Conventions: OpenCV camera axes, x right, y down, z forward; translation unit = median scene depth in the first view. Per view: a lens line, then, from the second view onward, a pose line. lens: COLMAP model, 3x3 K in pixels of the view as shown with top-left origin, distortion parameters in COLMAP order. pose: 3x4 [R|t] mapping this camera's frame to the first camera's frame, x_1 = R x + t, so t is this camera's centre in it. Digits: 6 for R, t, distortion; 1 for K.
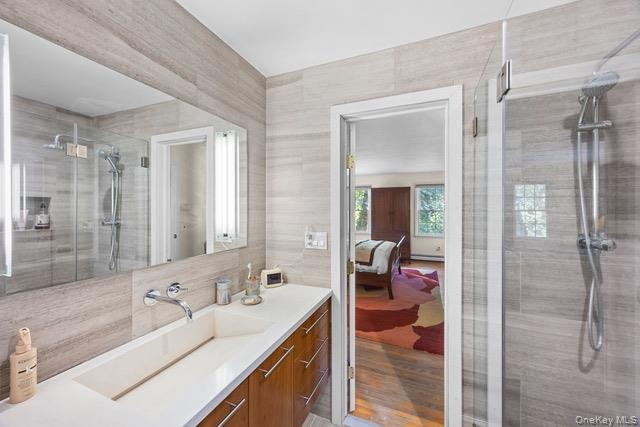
lens RADIAL K [[250.2, 0, 320.0], [0, 250.2, 213.5], [0, 0, 1]] dist [-0.000387, -0.000126]
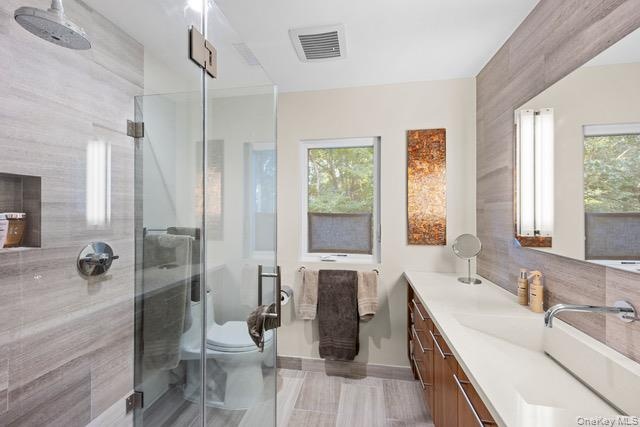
lens RADIAL K [[297.8, 0, 320.0], [0, 297.8, 213.5], [0, 0, 1]] dist [-0.001884, -0.000632]
pose [[-0.971424, -0.002475, -0.237339, 0.251767], [-0.003684, 0.999982, 0.004649, 0.020886], [0.237323, 0.005391, -0.971416, 0.923447]]
